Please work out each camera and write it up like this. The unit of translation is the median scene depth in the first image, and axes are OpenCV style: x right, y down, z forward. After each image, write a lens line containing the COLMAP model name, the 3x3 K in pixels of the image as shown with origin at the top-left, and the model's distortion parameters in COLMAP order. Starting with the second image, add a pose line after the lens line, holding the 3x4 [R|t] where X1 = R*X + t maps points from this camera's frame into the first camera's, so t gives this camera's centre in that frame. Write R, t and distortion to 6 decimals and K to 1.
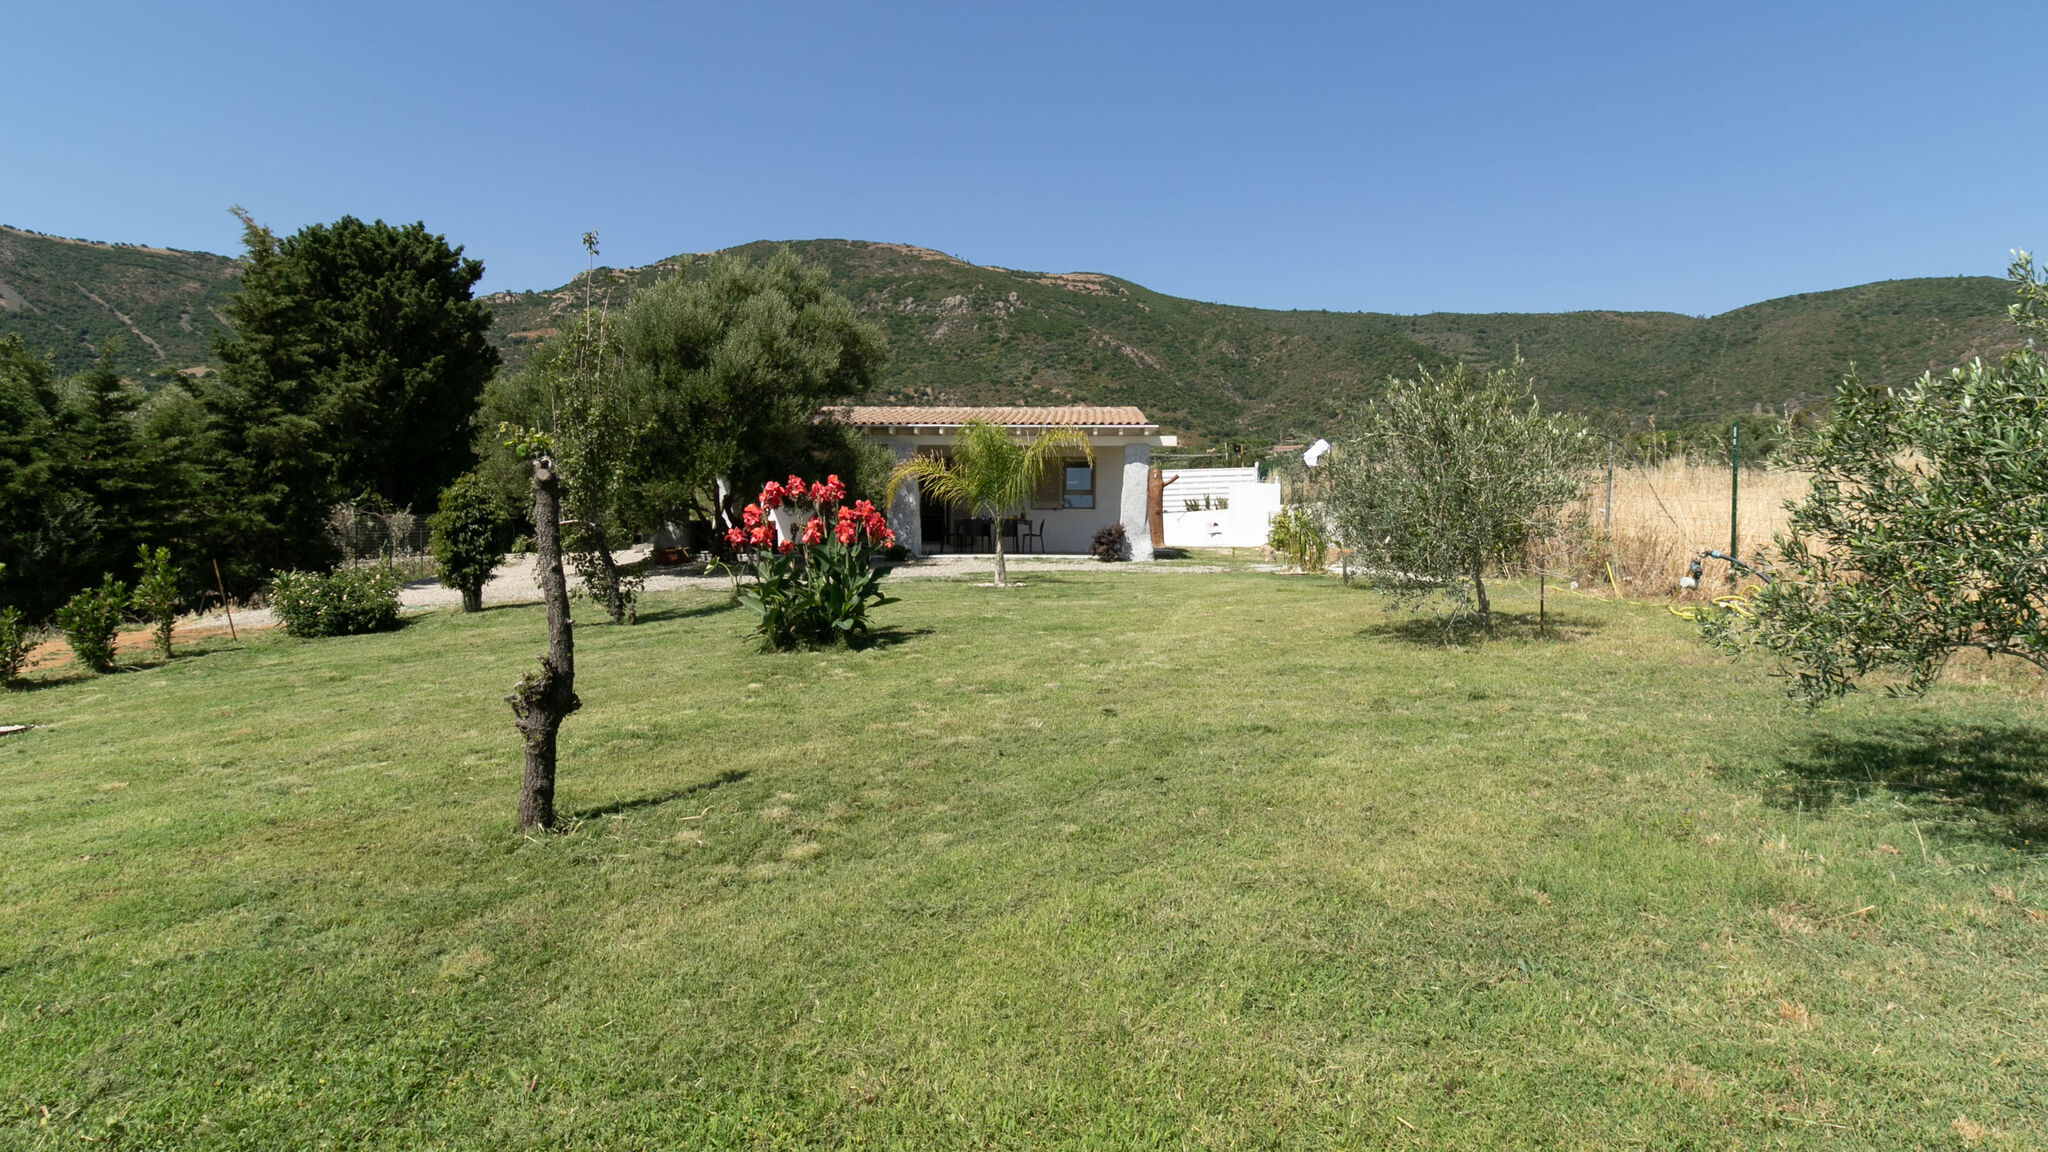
lens RADIAL K [[1119.6, 0, 1027.8], [0, 1119.6, 561.6], [0, 0, 1]] dist [-0.001890, -0.000213]
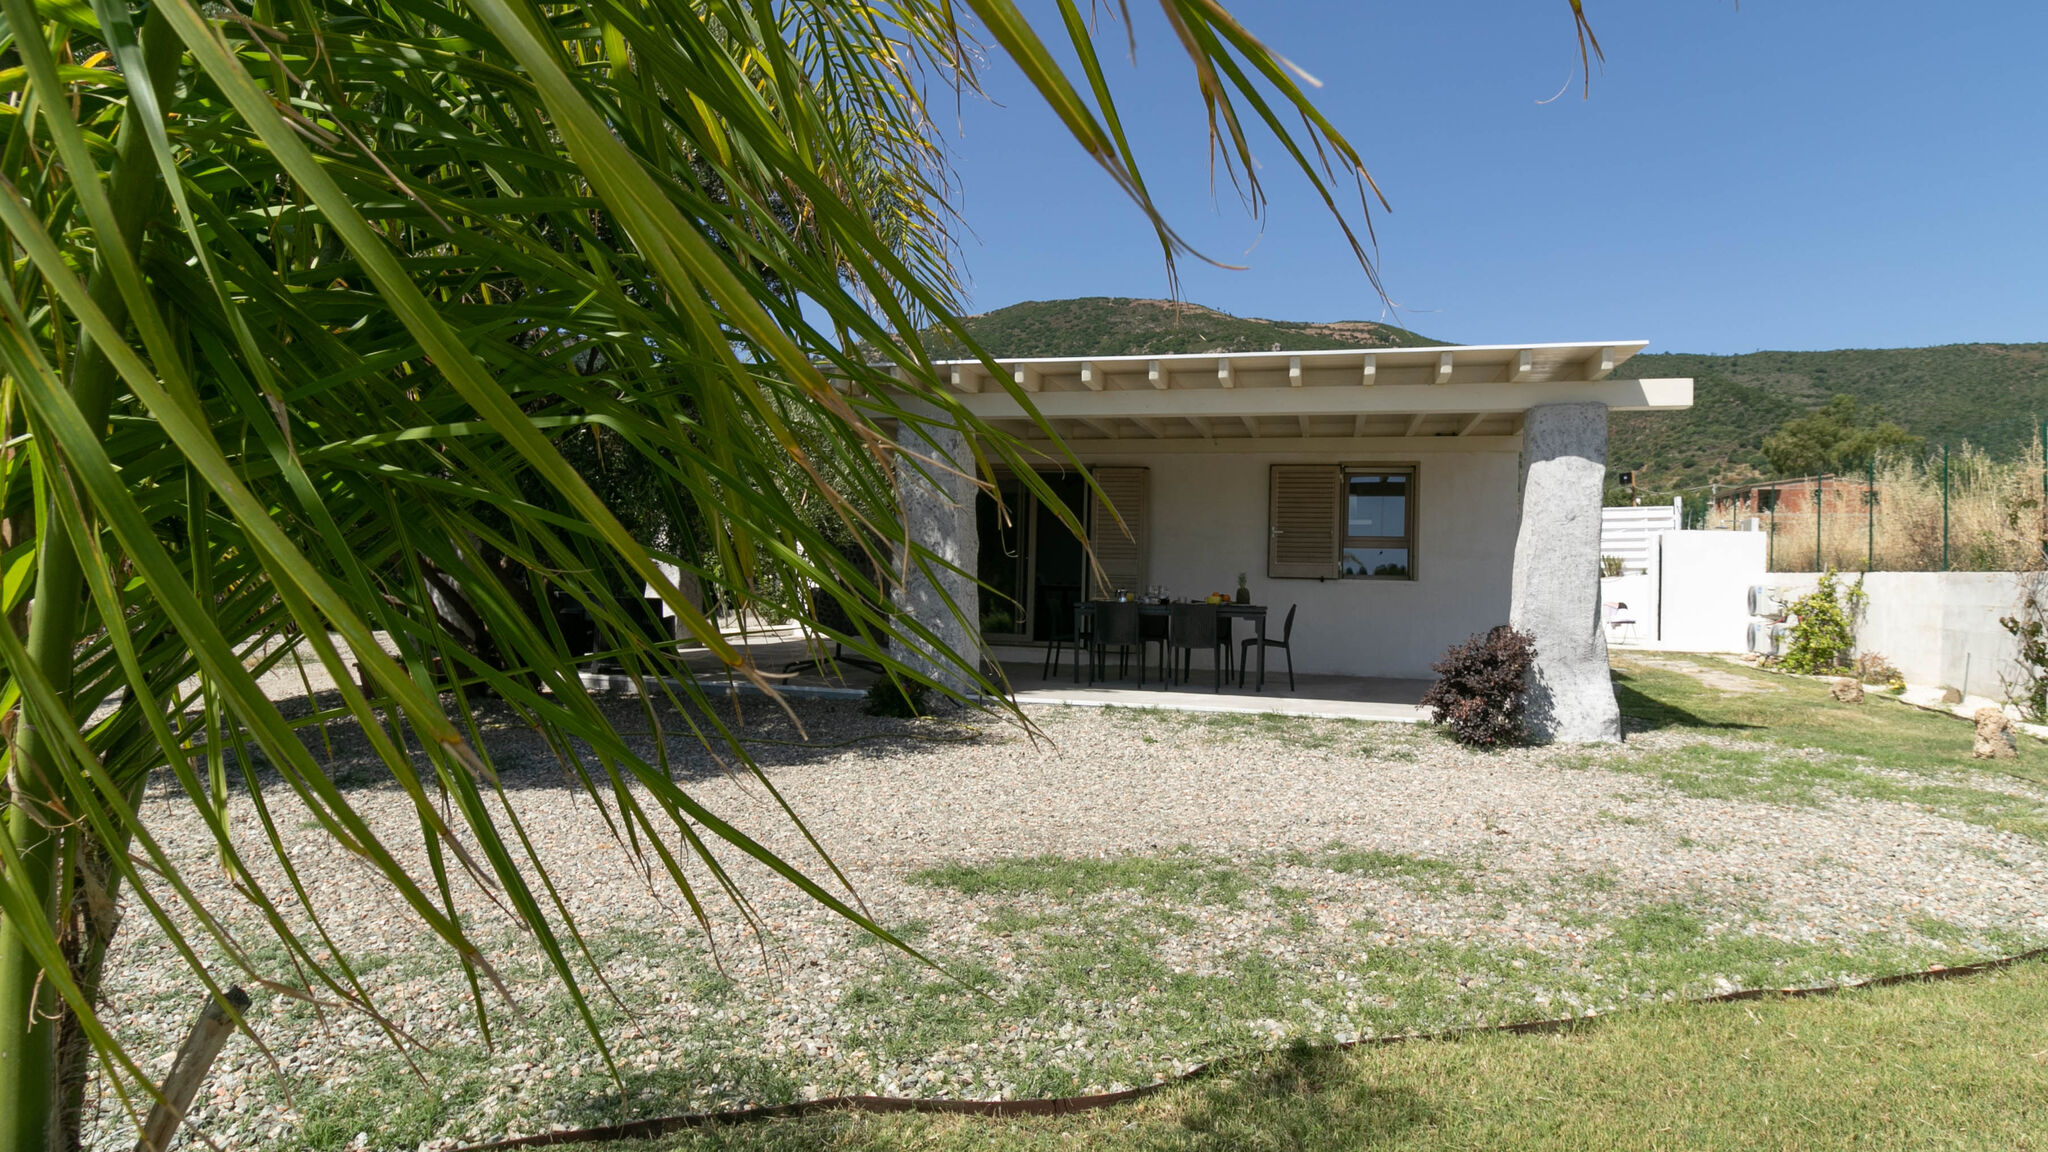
lens RADIAL K [[1119.6, 0, 1027.8], [0, 1119.6, 561.6], [0, 0, 1]] dist [-0.001890, -0.000213]
pose [[0.973821, 0.014109, -0.226877, 0.013094], [-0.024990, 0.998667, -0.045160, -0.035498], [0.225938, 0.049648, 0.972876, 0.624511]]
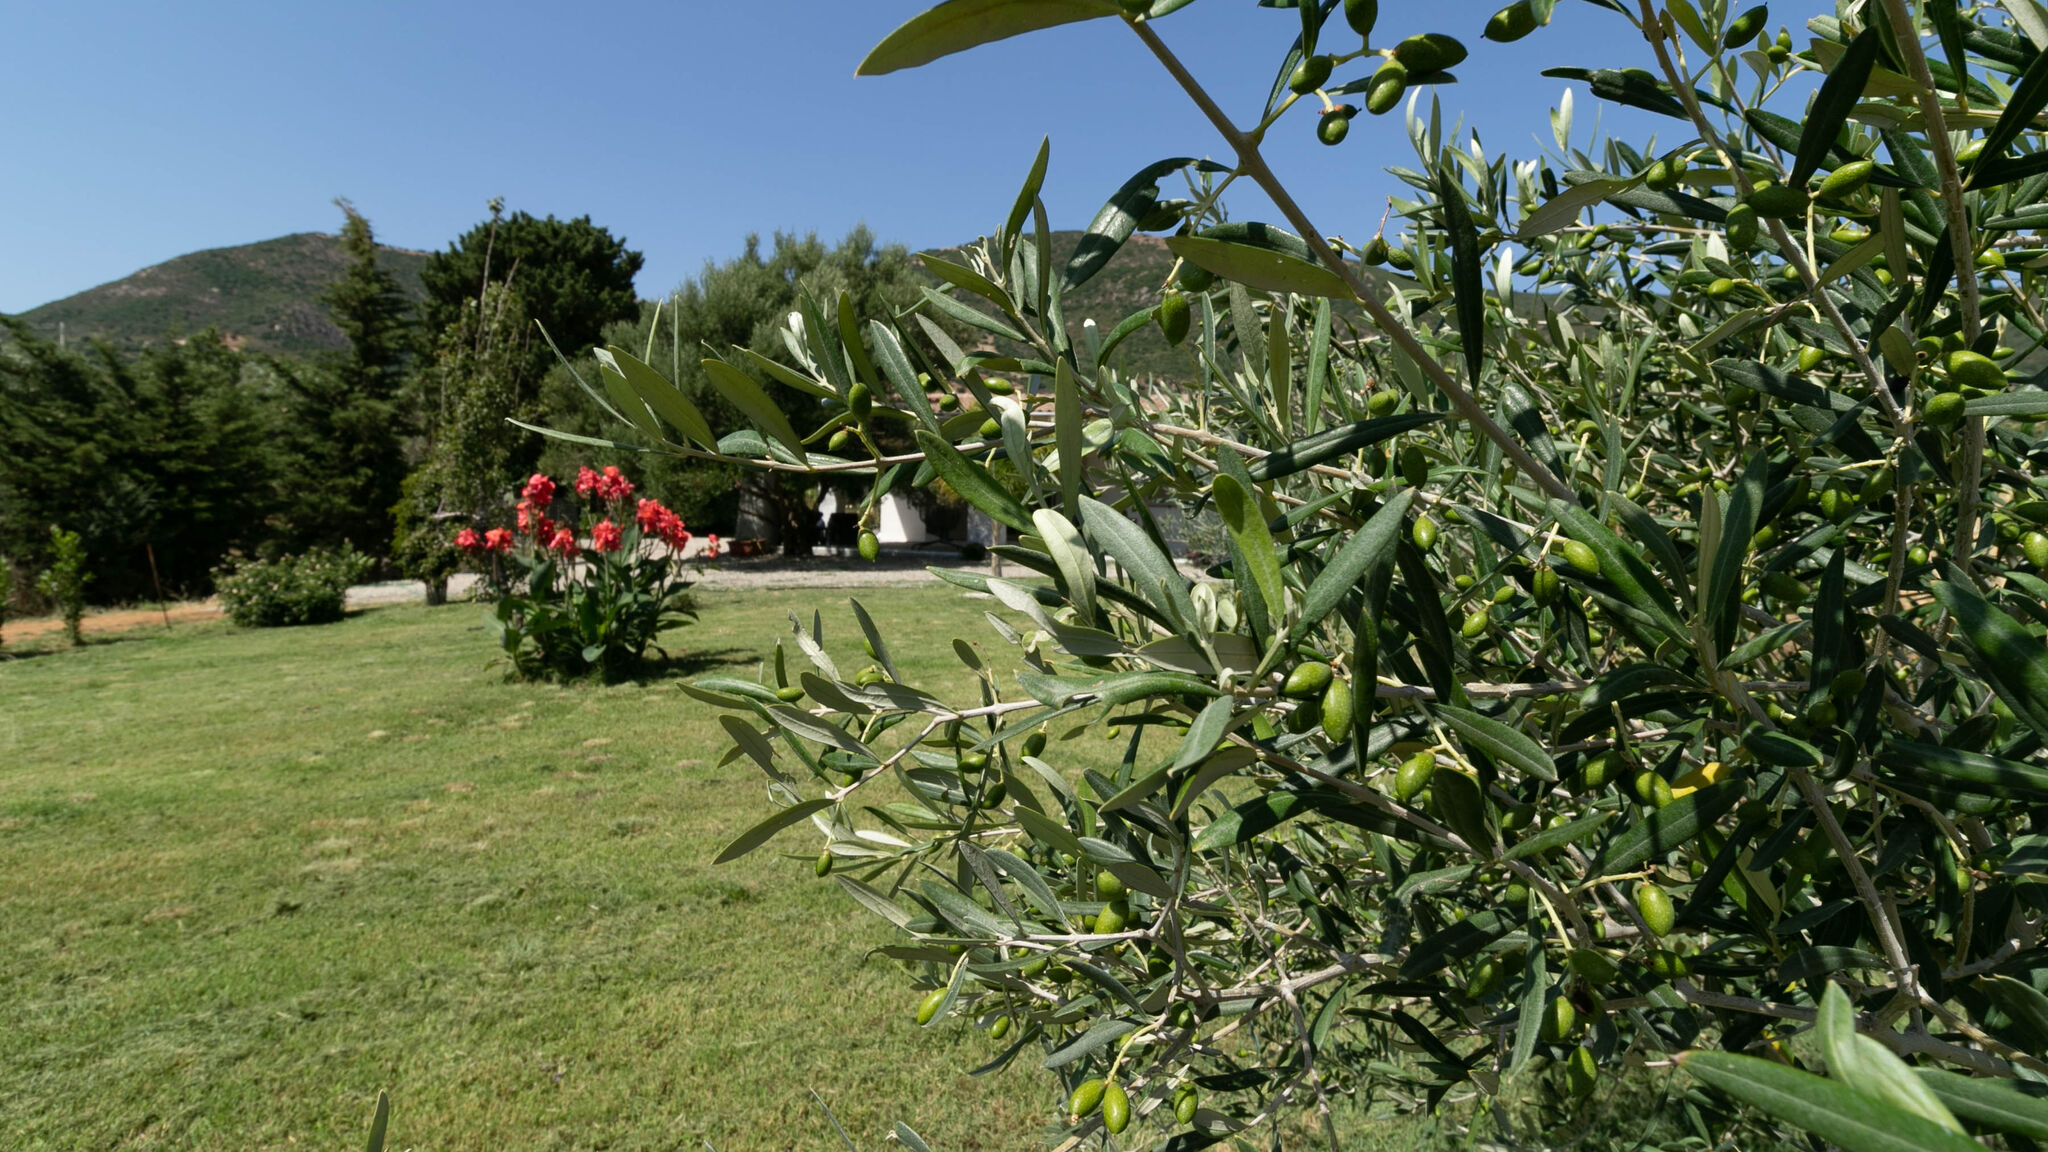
lens RADIAL K [[1119.6, 0, 1027.8], [0, 1119.6, 561.6], [0, 0, 1]] dist [-0.001890, -0.000213]
pose [[0.979160, 0.029711, -0.200905, 0.113133], [-0.028001, 0.999543, 0.011347, -0.010203], [0.201150, -0.005485, 0.979545, 0.101033]]
